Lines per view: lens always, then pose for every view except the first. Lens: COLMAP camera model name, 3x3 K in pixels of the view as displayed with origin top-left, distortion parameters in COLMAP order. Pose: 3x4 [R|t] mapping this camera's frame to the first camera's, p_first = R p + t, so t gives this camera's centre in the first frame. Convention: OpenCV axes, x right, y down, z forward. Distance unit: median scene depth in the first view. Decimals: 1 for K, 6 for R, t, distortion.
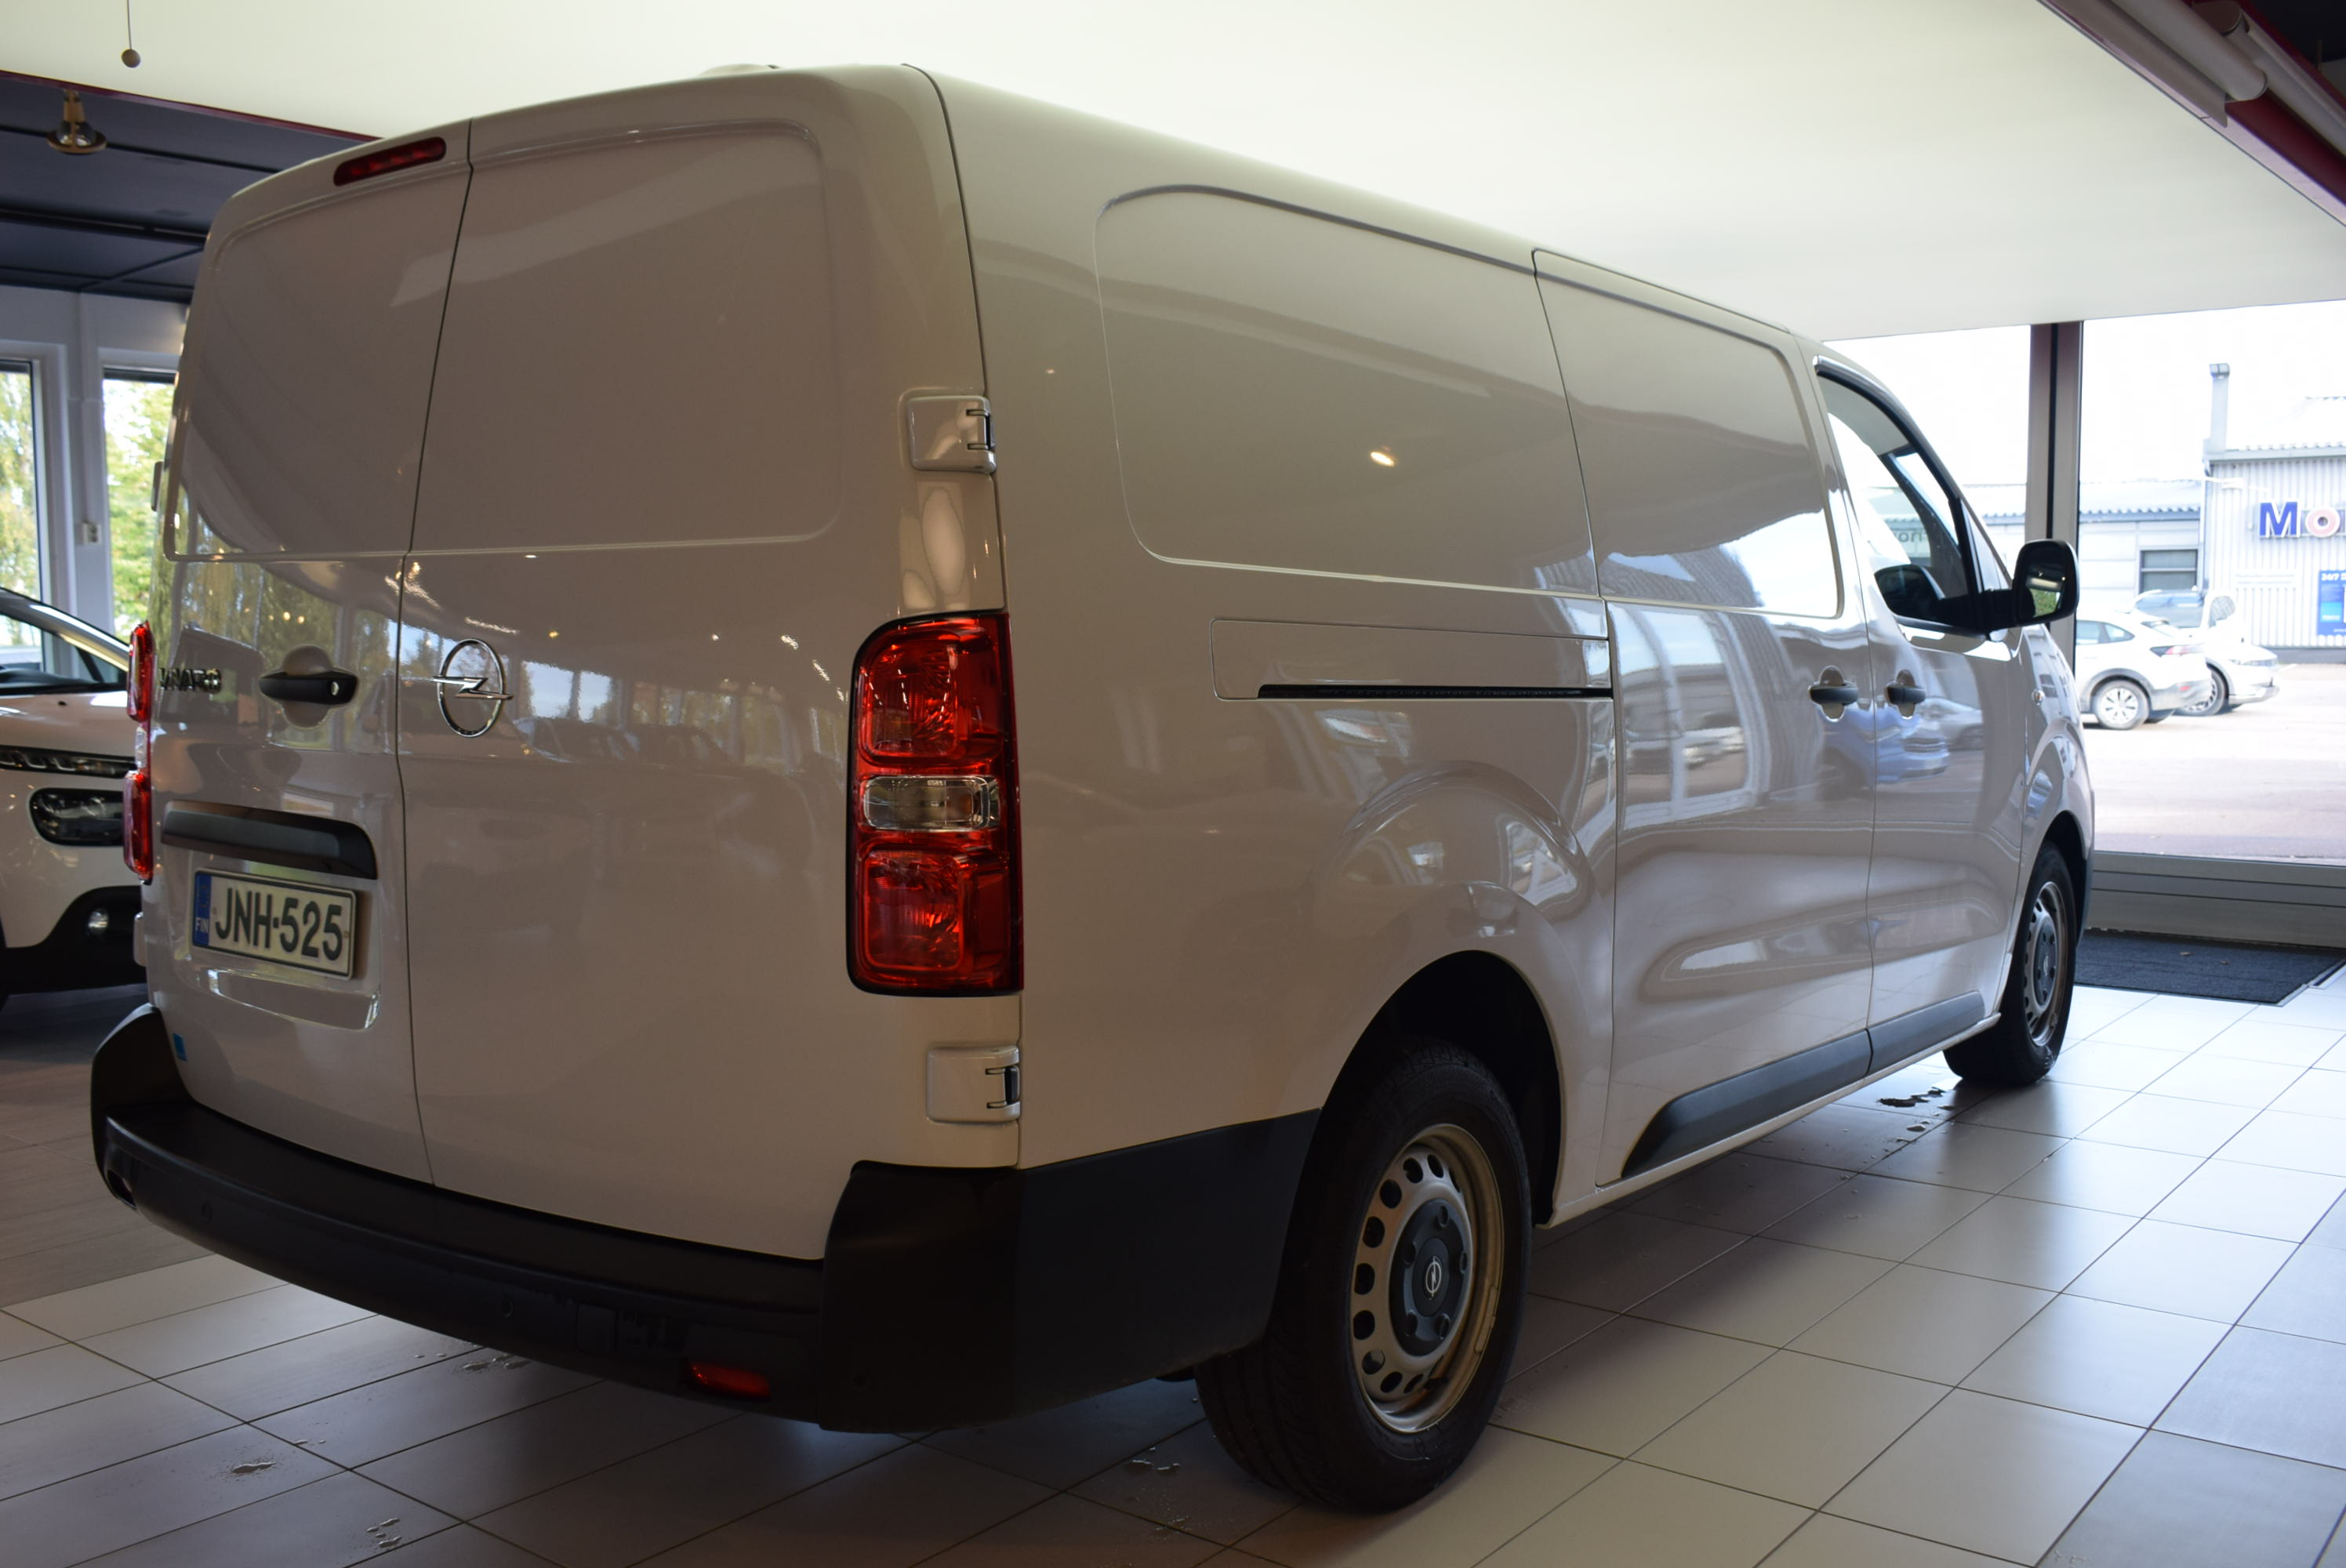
lens RADIAL K [[2120.6, 0, 1173.0], [0, 2120.6, 784.0], [0, 0, 1]] dist [-0.008063, -0.005443]
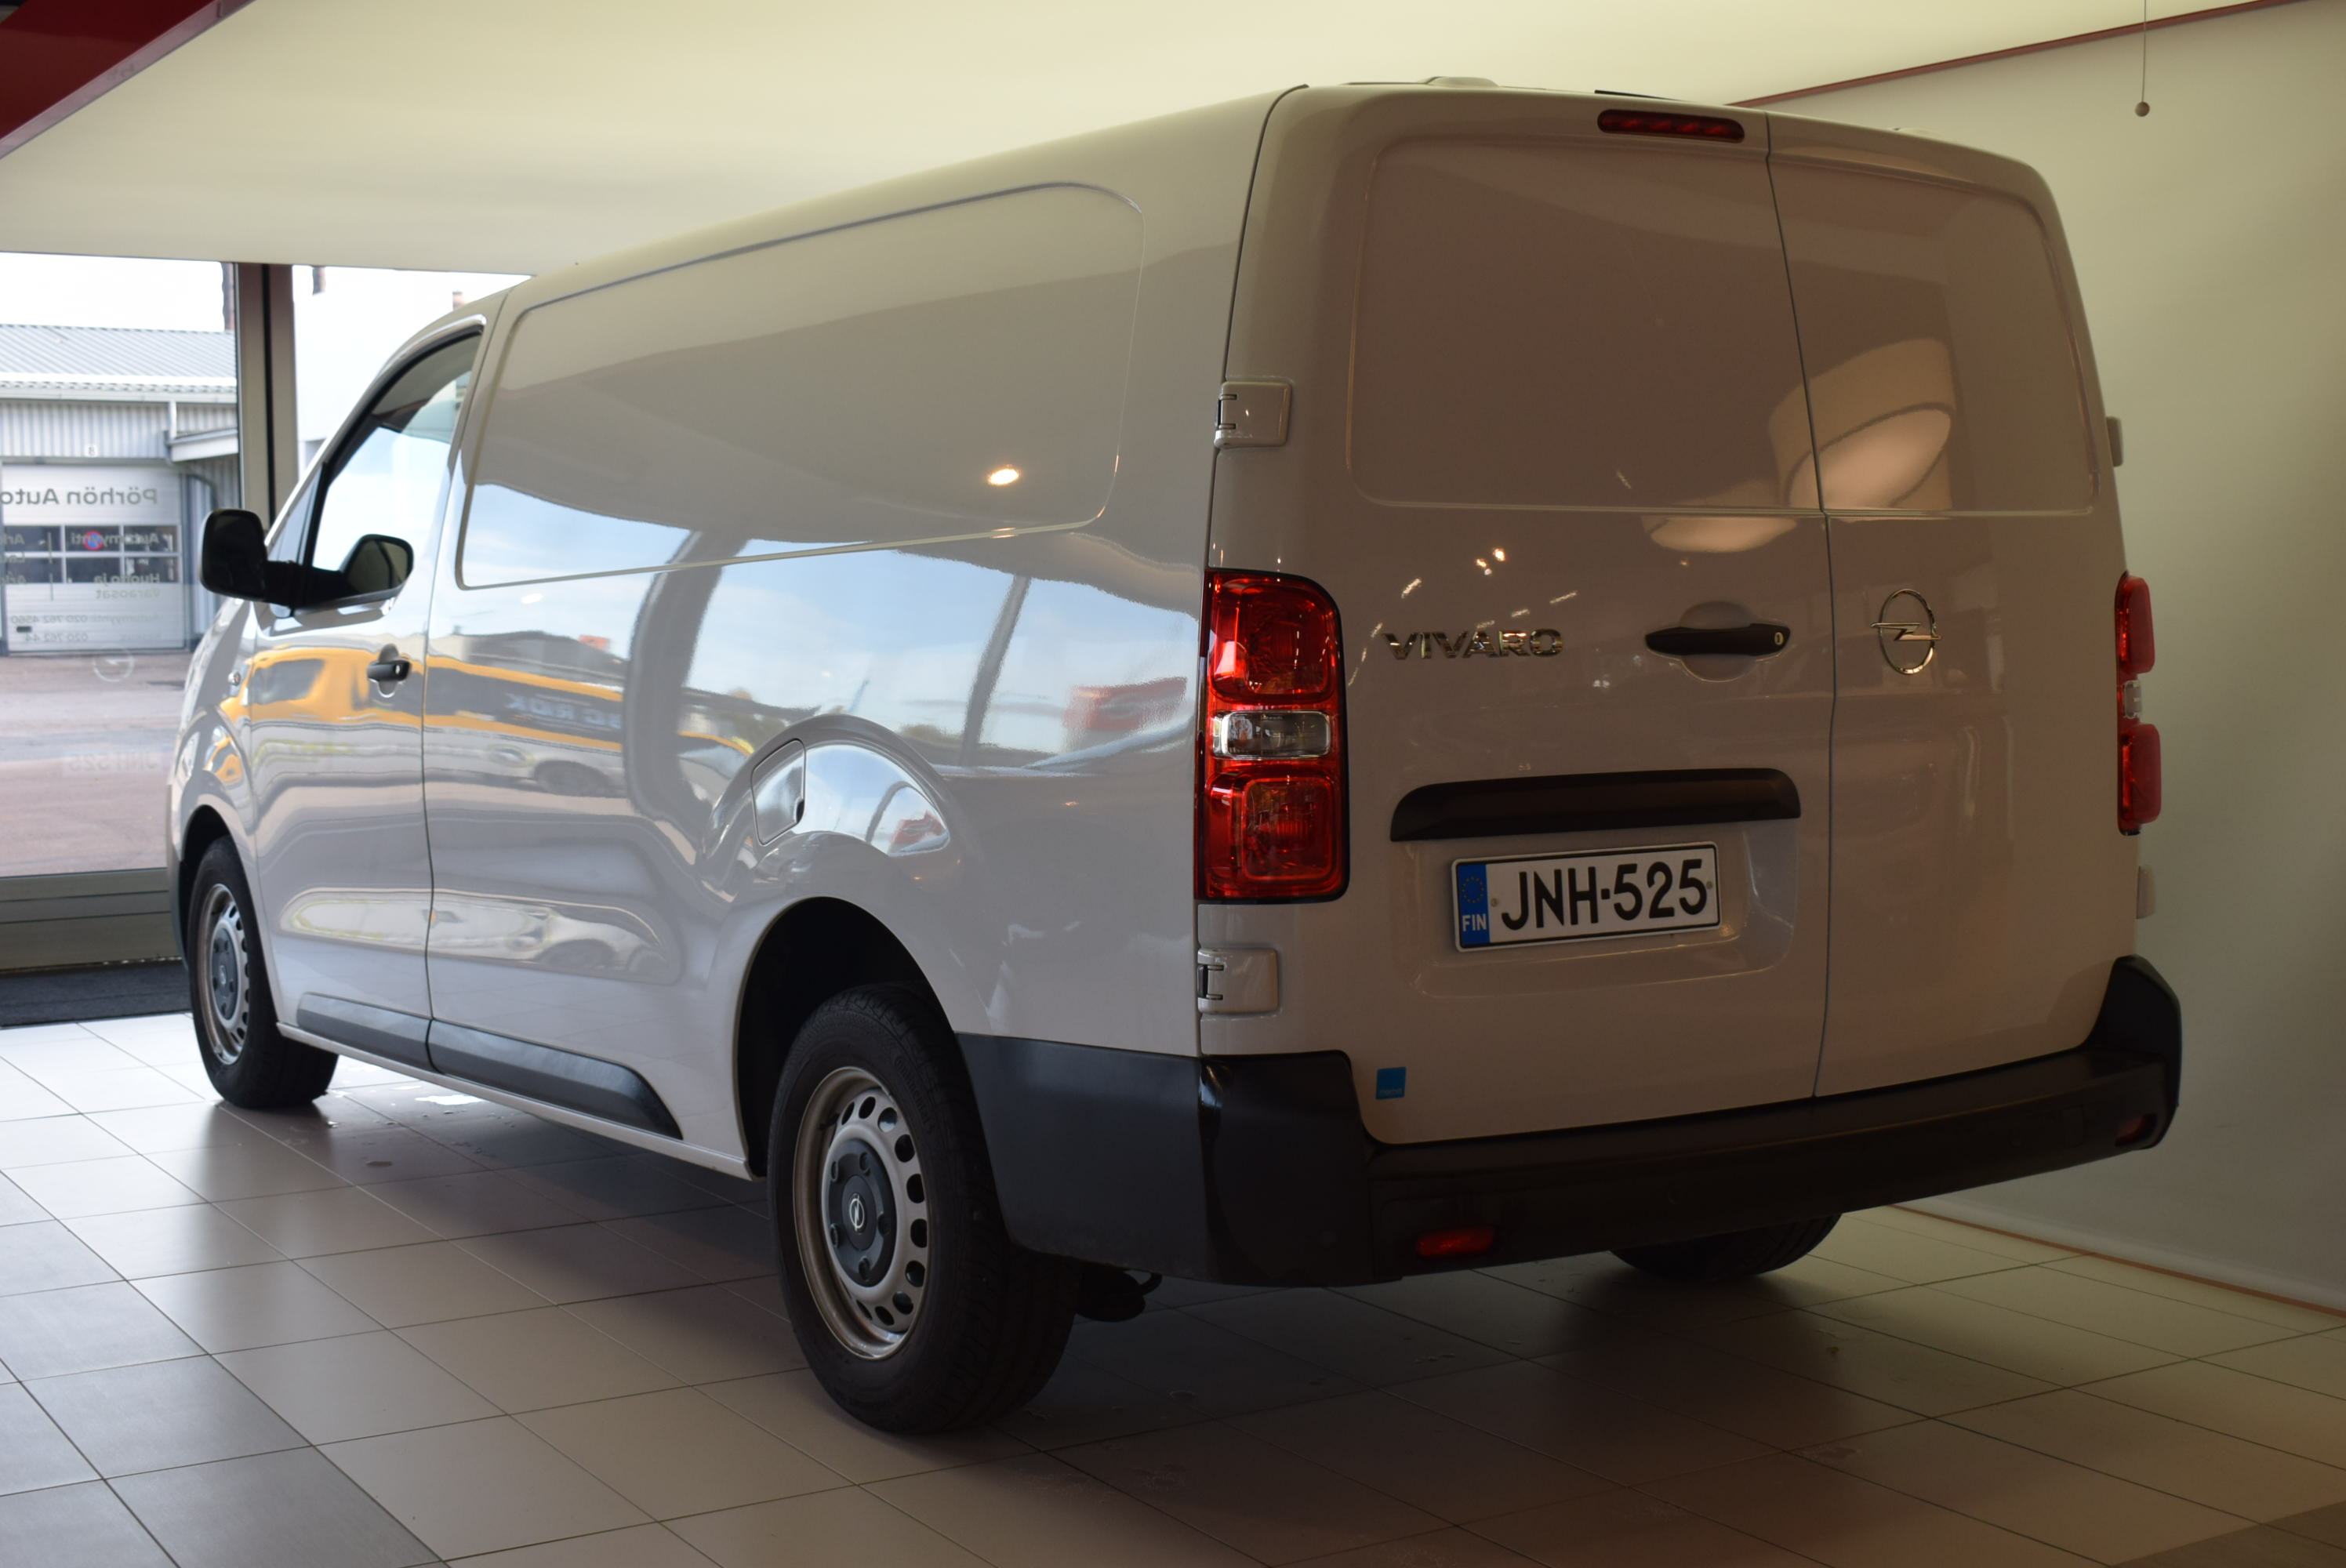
lens RADIAL K [[3028.0, 0, 1173.0], [0, 3028.0, 784.0], [0, 0, 1]] dist [0.008006, 0.009673]
pose [[0.331965, -0.068239, 0.940820, -1.742832], [0.082007, 0.995691, 0.043283, -0.057608], [-0.939720, 0.062785, 0.336130, 0.714170]]
